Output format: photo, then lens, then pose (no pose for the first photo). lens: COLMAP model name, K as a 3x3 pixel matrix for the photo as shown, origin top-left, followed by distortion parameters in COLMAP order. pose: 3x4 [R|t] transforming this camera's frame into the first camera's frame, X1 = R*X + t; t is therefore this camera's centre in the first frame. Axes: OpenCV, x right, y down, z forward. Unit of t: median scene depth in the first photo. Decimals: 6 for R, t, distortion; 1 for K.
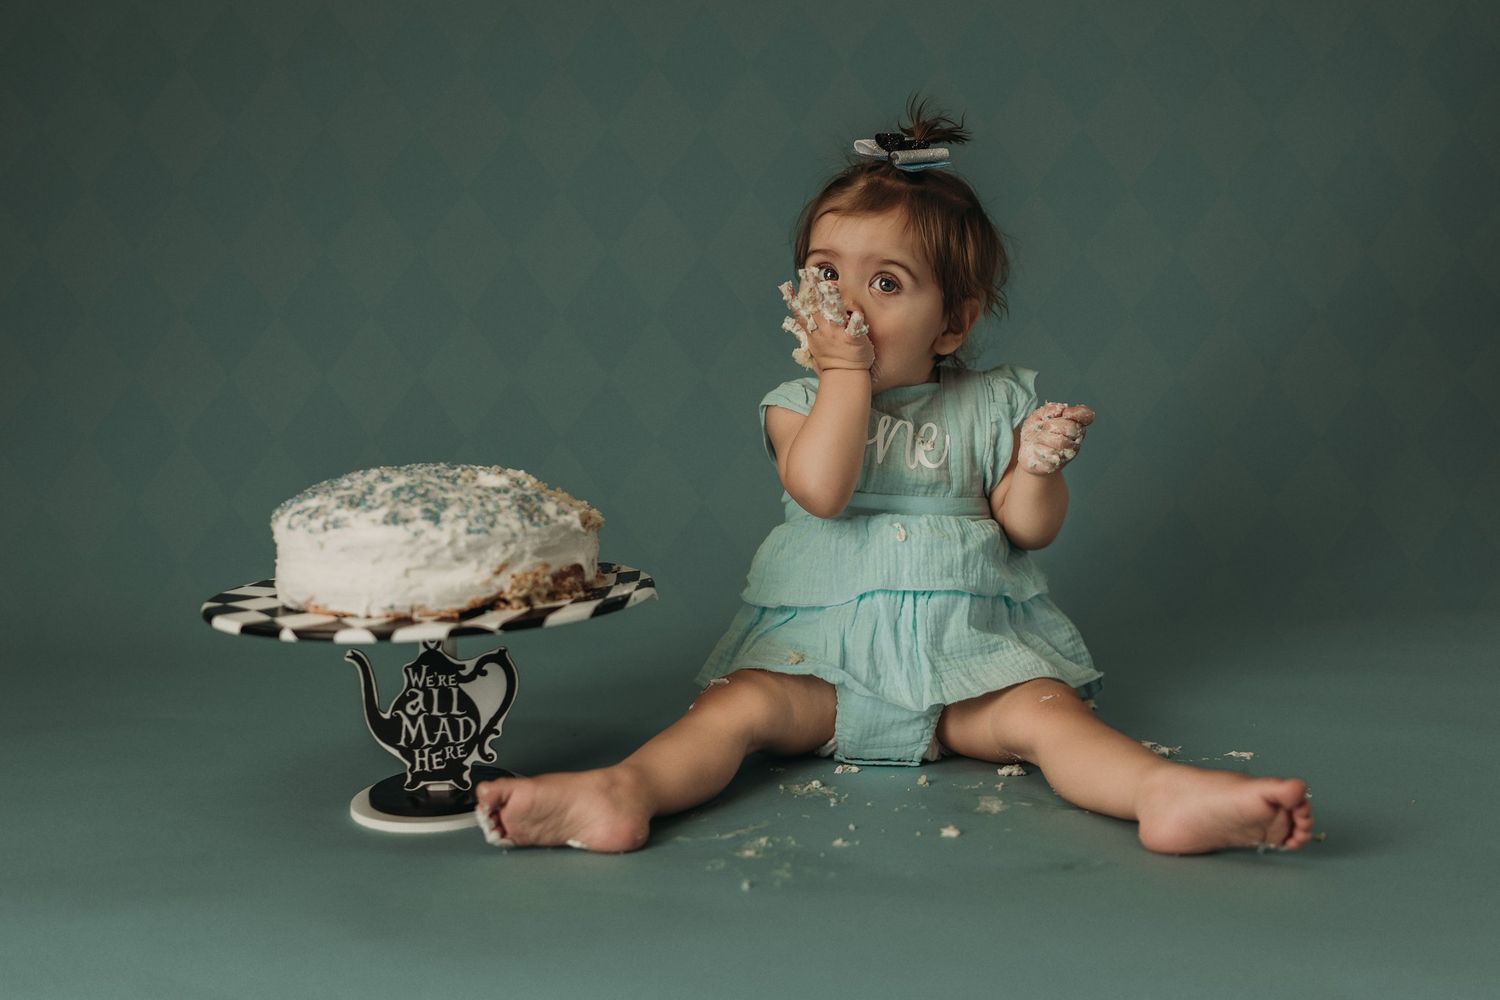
lens RADIAL K [[1412.3, 0, 738.8], [0, 1412.3, 499.5], [0, 0, 1]] dist [0.098958, 0.000000]
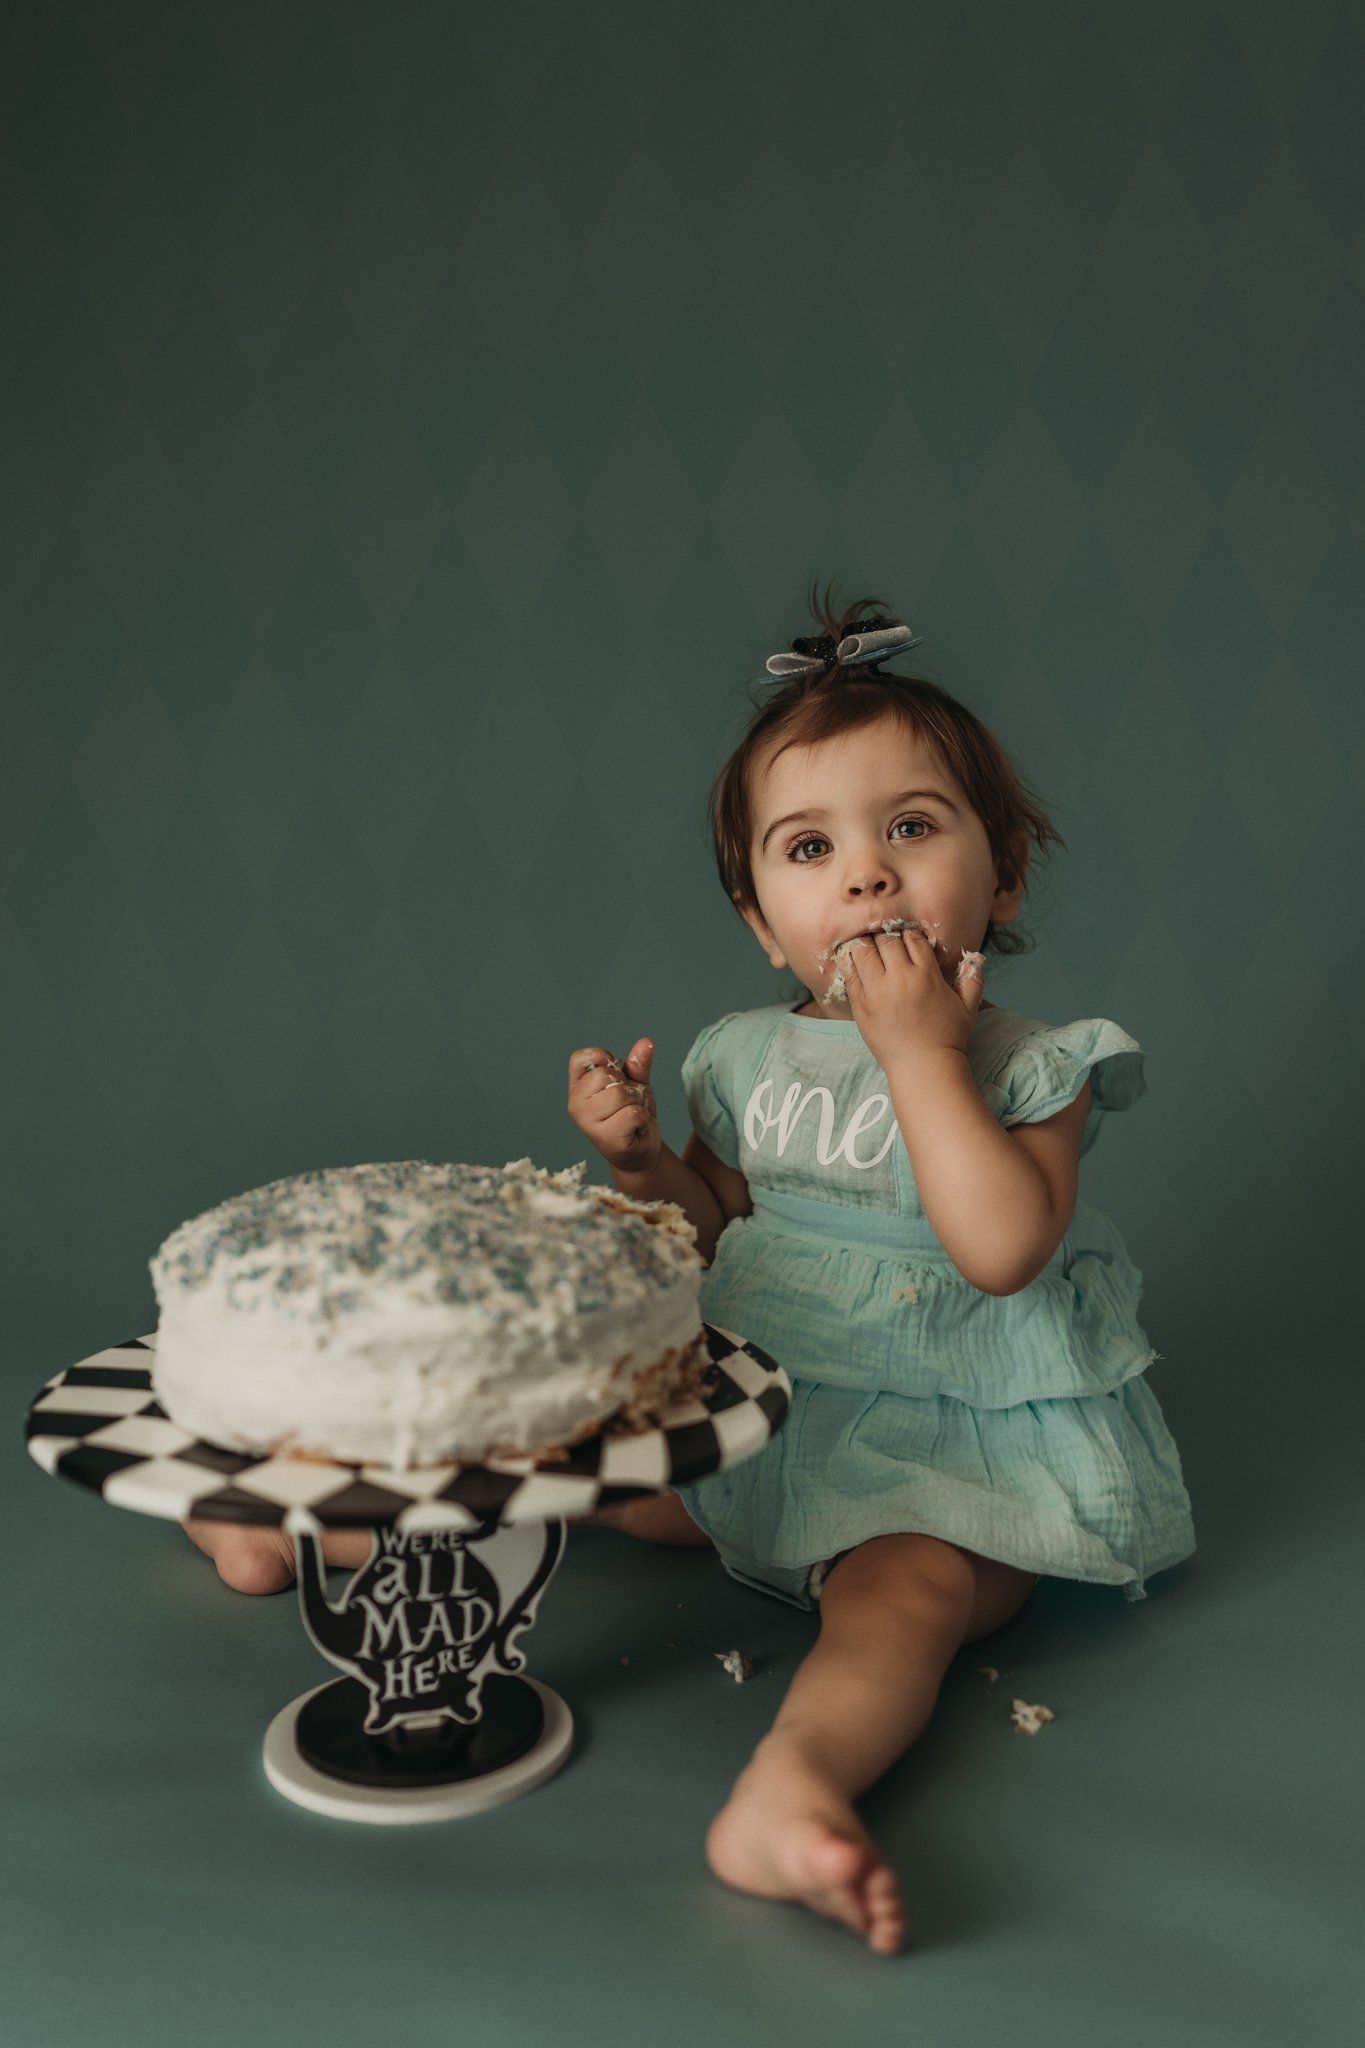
lens RADIAL K [[1965.6, 0, 674.7], [0, 1965.6, 1046.5], [0, 0, 1]] dist [0.105585, 0.000000]
pose [[0.963659, -0.005163, 0.267087, -0.343199], [0.001404, 0.999897, 0.014262, -0.089506], [-0.267133, -0.013369, 0.963567, 0.200167]]
